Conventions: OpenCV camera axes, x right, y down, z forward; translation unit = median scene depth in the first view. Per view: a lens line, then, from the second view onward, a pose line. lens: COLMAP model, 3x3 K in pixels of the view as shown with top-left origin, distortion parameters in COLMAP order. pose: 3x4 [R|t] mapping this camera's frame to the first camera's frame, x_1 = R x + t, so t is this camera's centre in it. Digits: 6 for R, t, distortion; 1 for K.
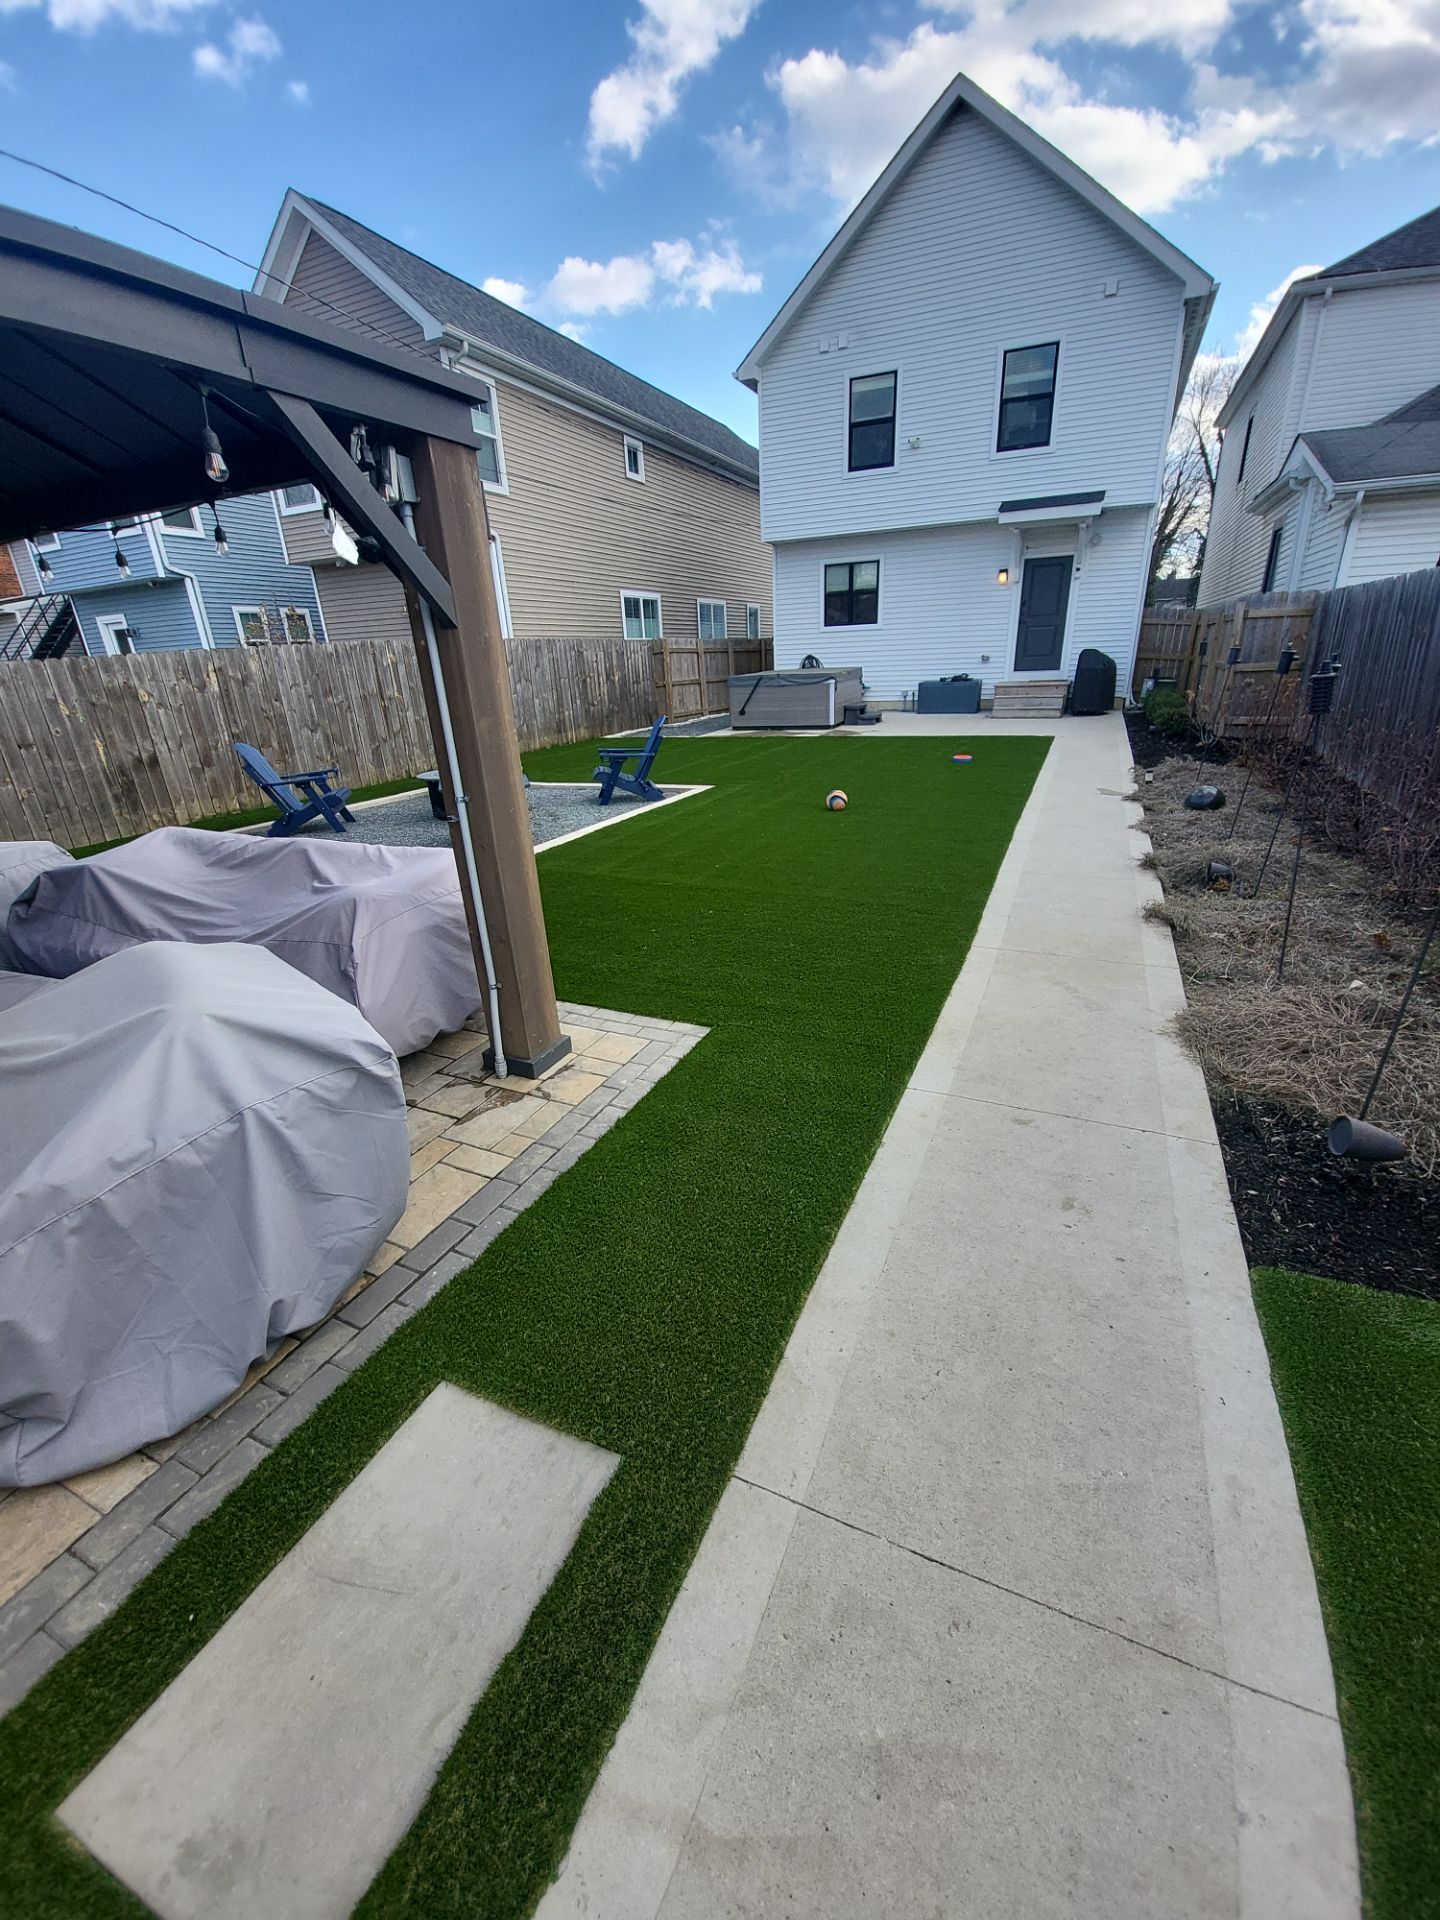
lens RADIAL K [[759.7, 0, 731.4], [0, 759.7, 975.5], [0, 0, 1]] dist [0.005234, -0.012554]
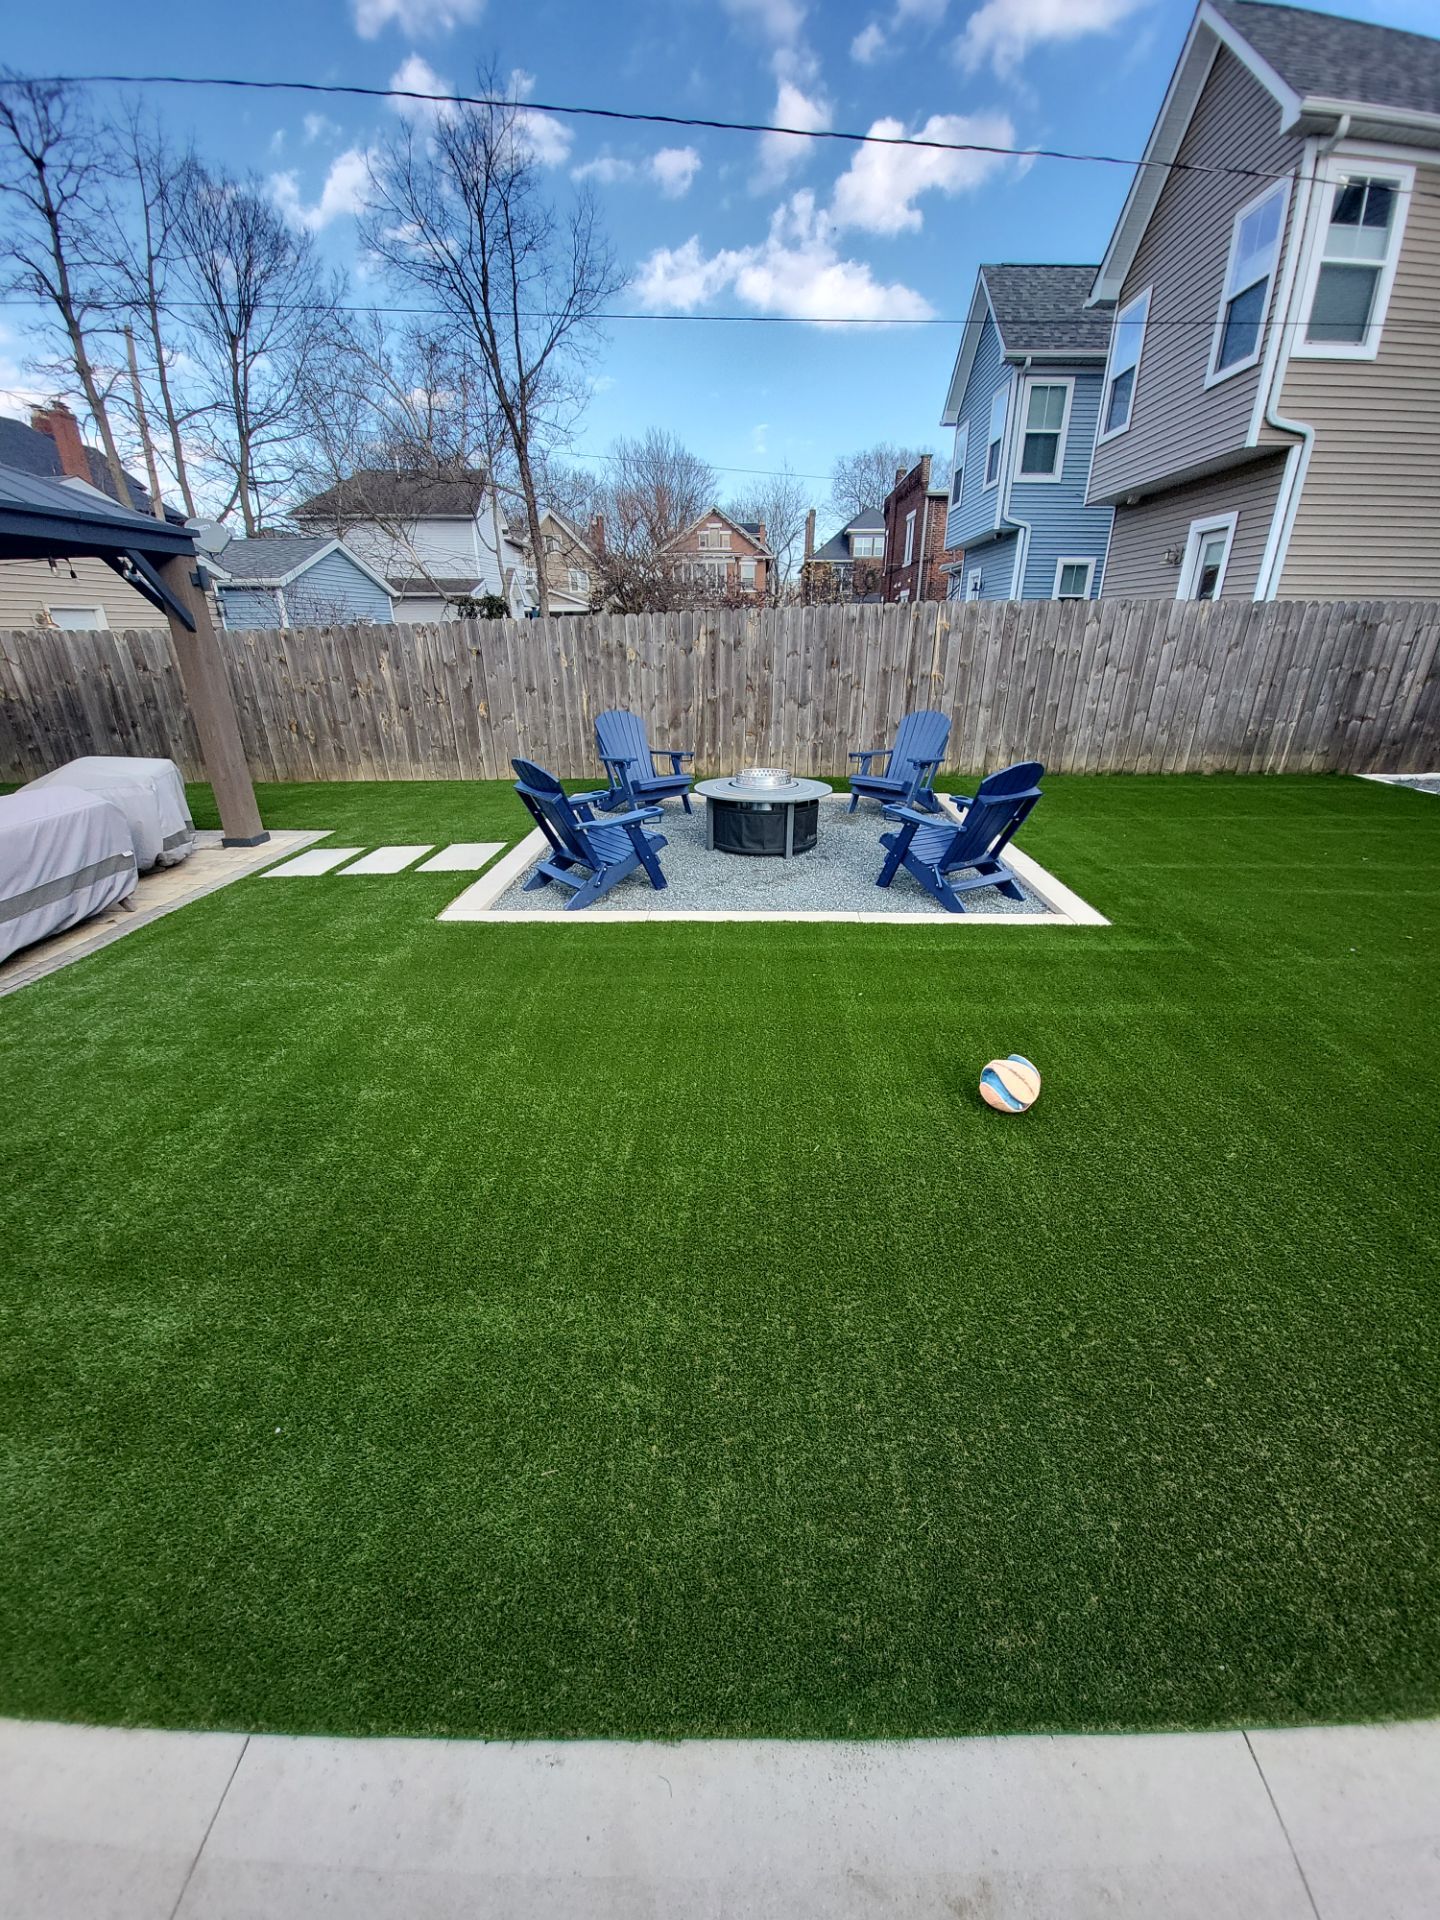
lens RADIAL K [[759.7, 0, 731.4], [0, 759.7, 975.5], [0, 0, 1]] dist [0.005234, -0.012554]
pose [[0.399550, 0.414438, -0.817681, 0.190909], [-0.368903, 0.889250, 0.270452, -0.173228], [0.839208, 0.193586, 0.508187, 0.371469]]
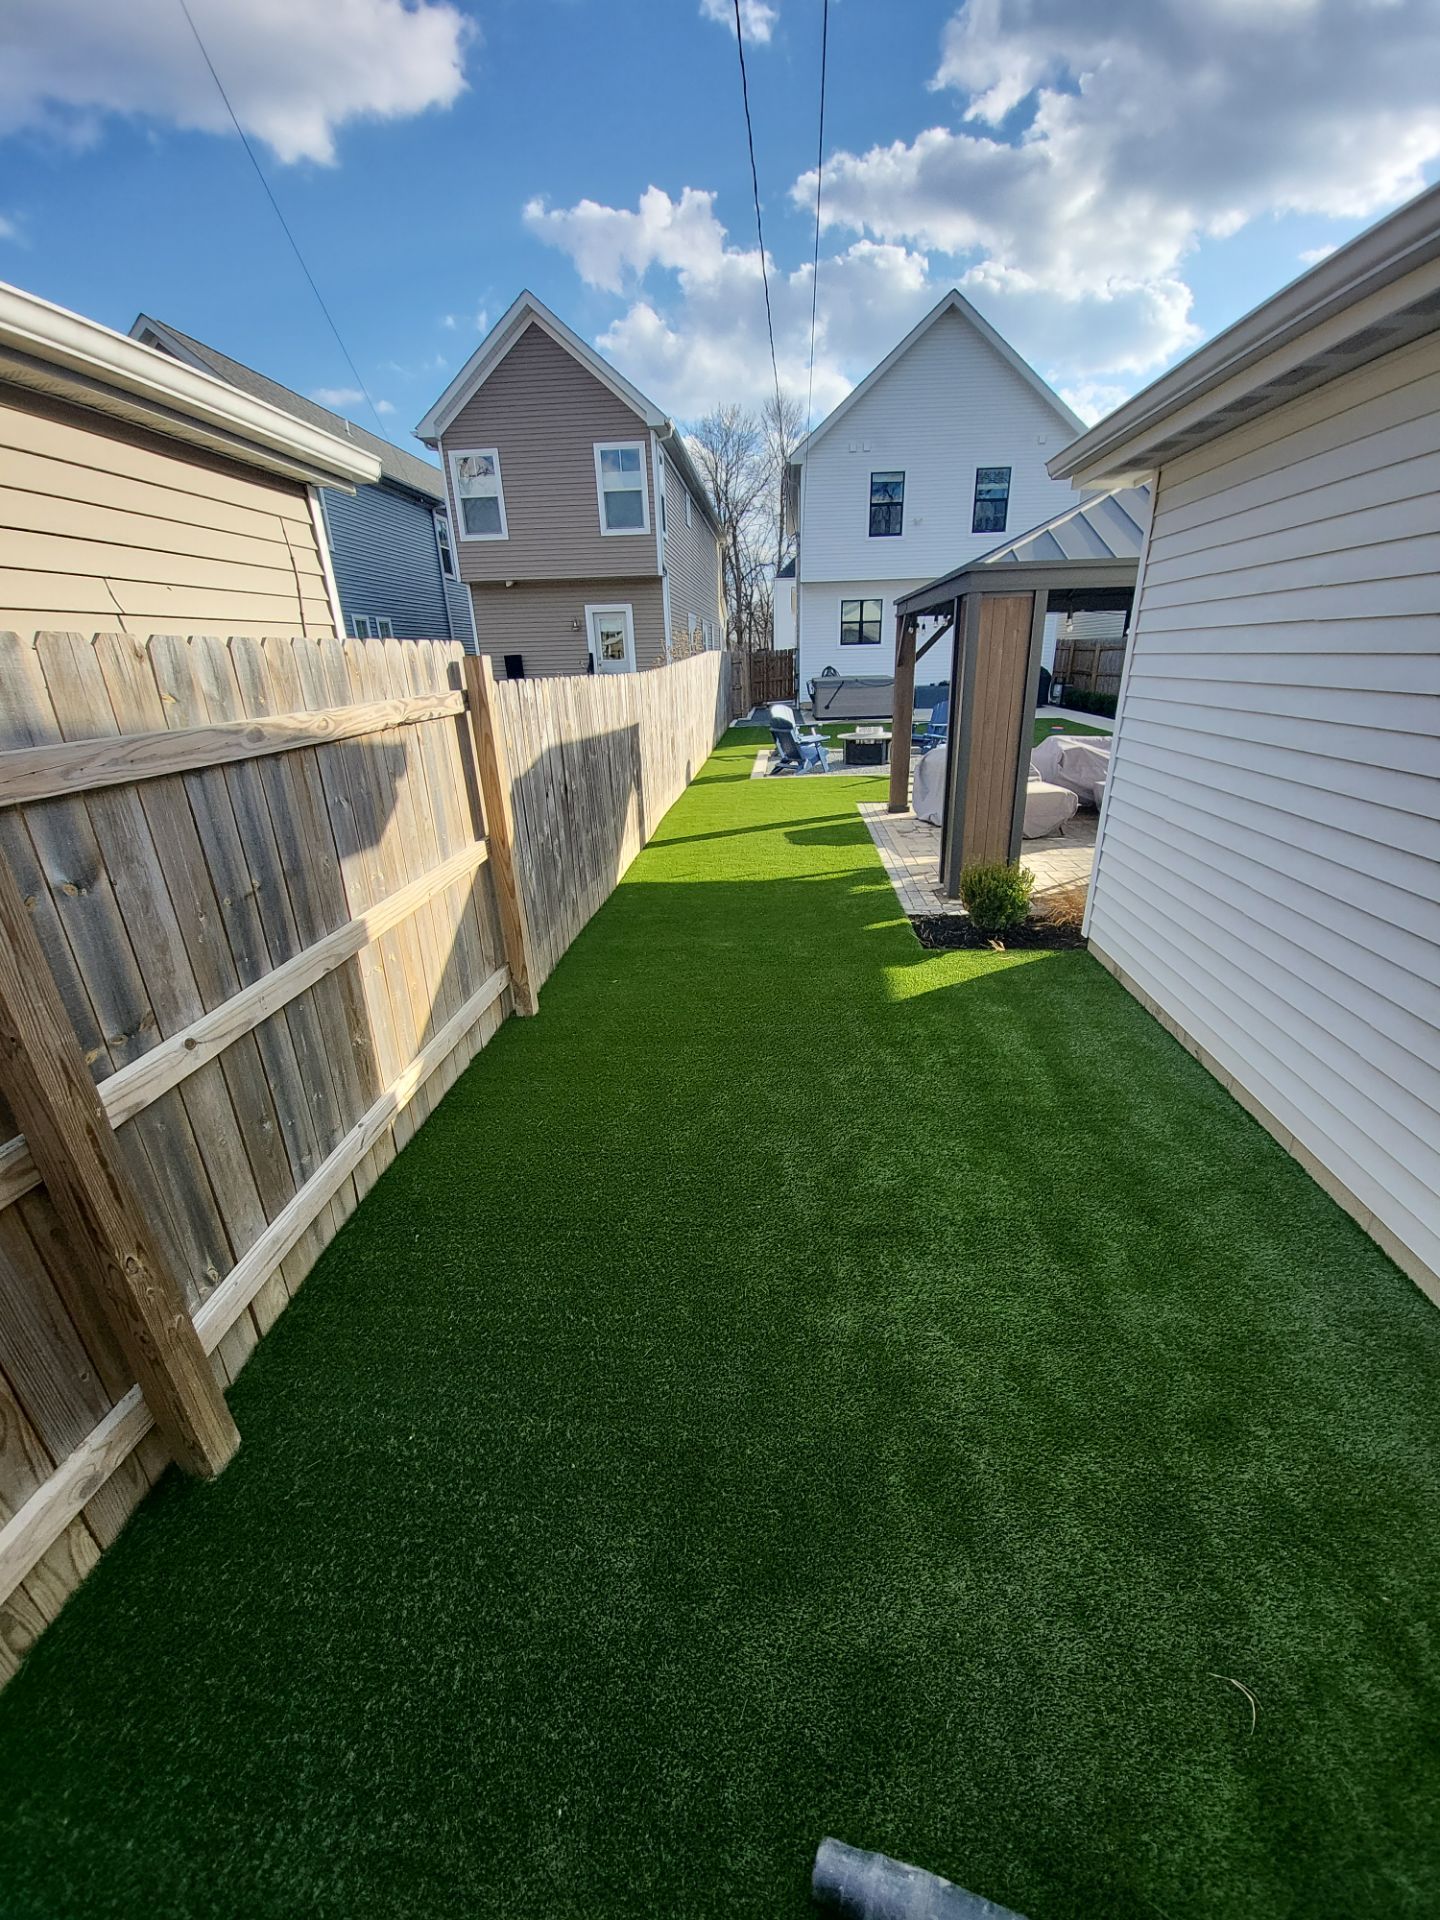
lens RADIAL K [[759.7, 0, 731.4], [0, 759.7, 975.5], [0, 0, 1]] dist [0.005234, -0.012554]
pose [[0.934673, -0.123146, 0.333499, -0.704690], [0.127837, 0.991763, 0.007933, 0.105337], [-0.331729, 0.035219, 0.942717, -0.227668]]
